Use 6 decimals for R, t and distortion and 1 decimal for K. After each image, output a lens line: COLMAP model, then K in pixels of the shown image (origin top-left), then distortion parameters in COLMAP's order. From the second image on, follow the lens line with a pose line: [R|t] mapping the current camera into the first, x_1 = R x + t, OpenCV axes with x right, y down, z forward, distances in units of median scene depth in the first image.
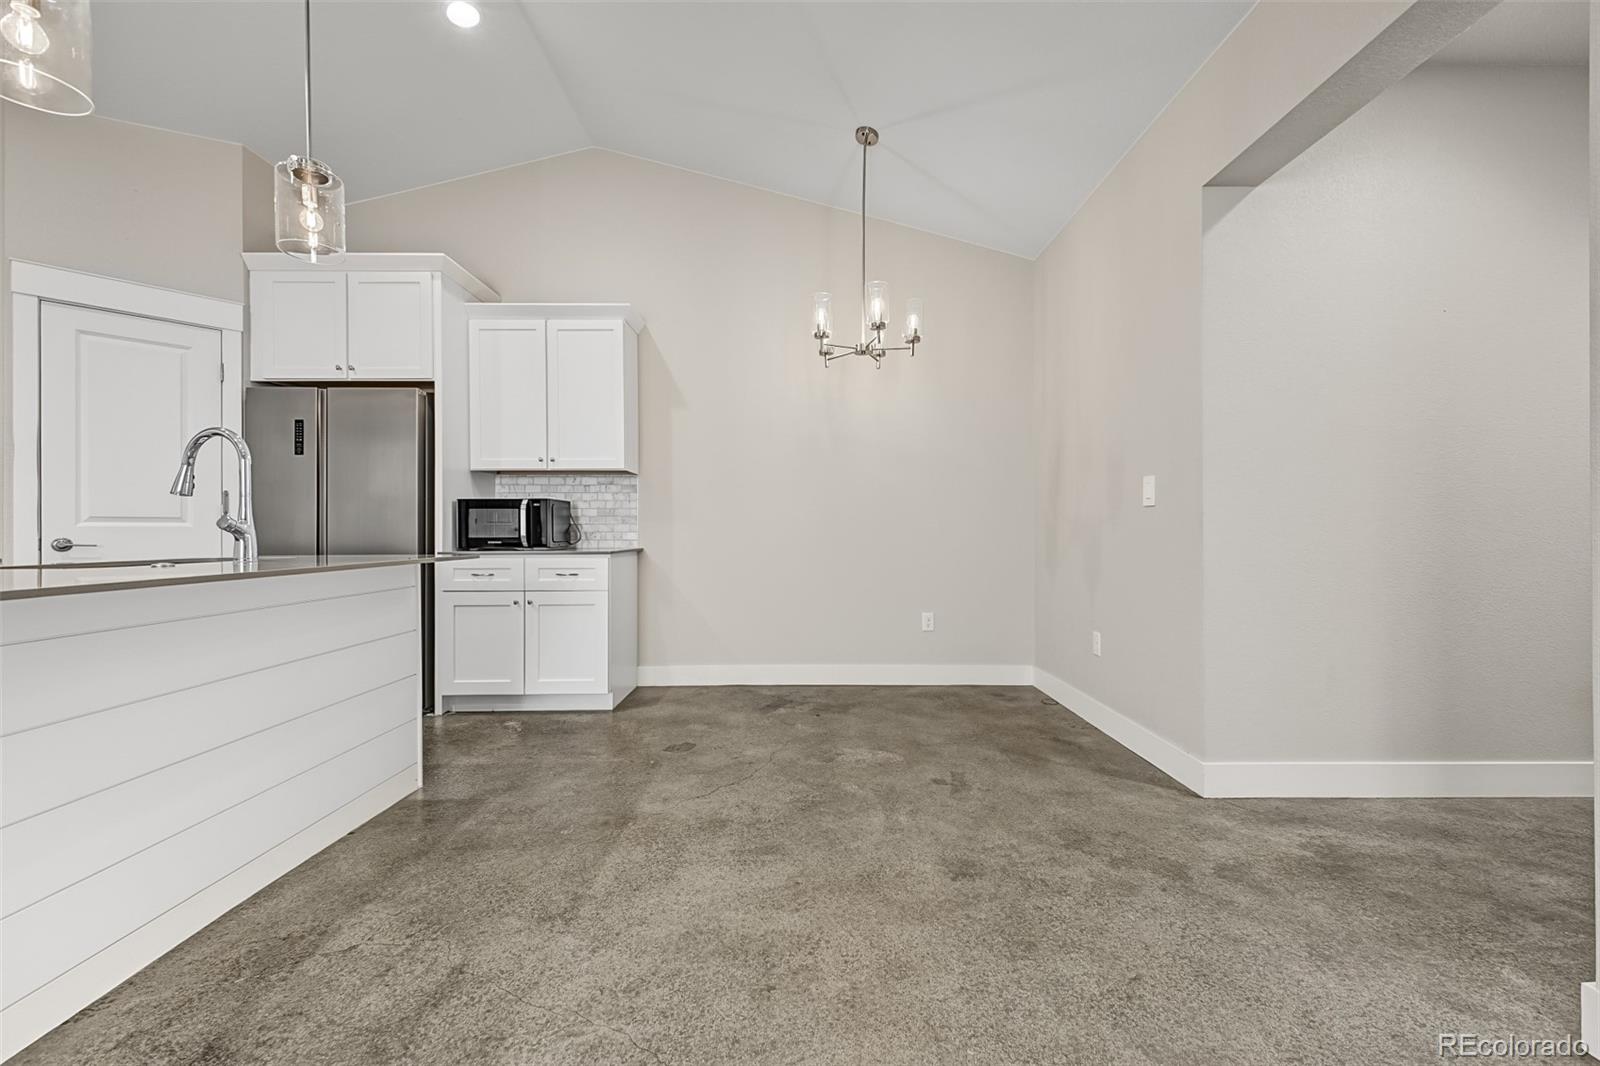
lens RADIAL K [[637.3, 0, 812.5], [0, 637.3, 532.8], [0, 0, 1]] dist [0.002564, 0.000087]
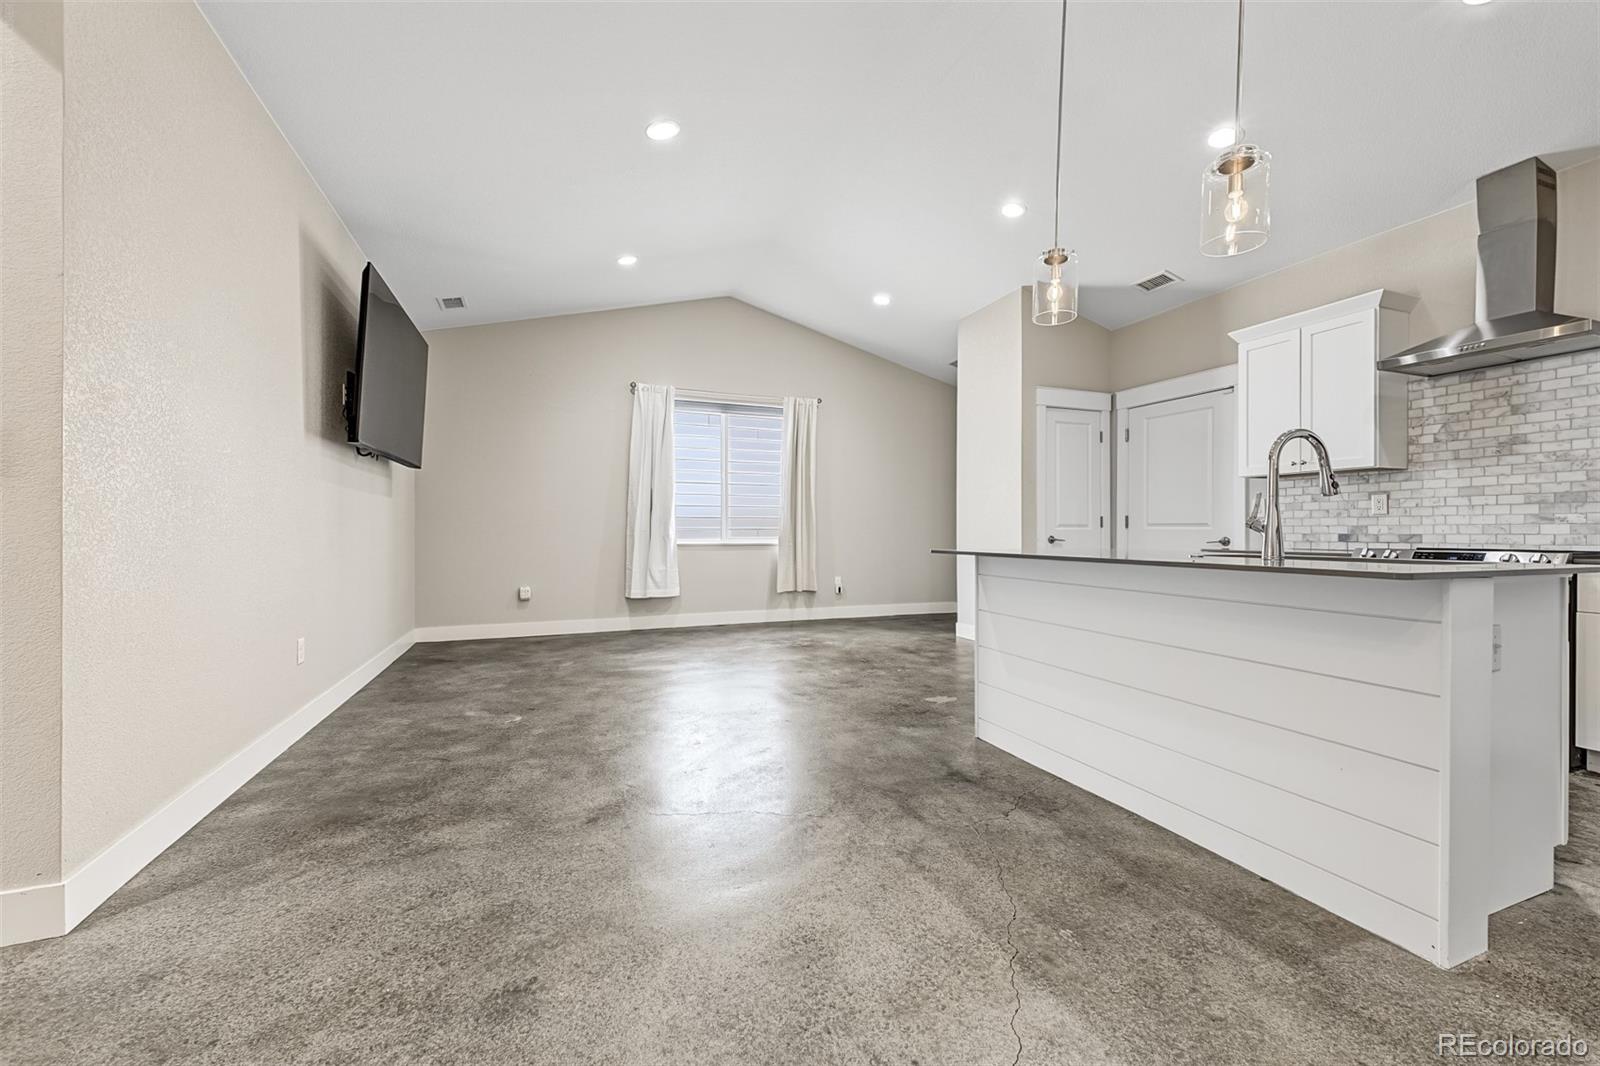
lens RADIAL K [[632.6, 0, 792.3], [0, 632.6, 529.5], [0, 0, 1]] dist [-0.001556, -0.000629]
pose [[-0.941610, -0.002310, -0.336696, 0.104706], [-0.003172, 0.999993, 0.002011, -0.000489], [0.336689, 0.002962, -0.941611, 1.024795]]
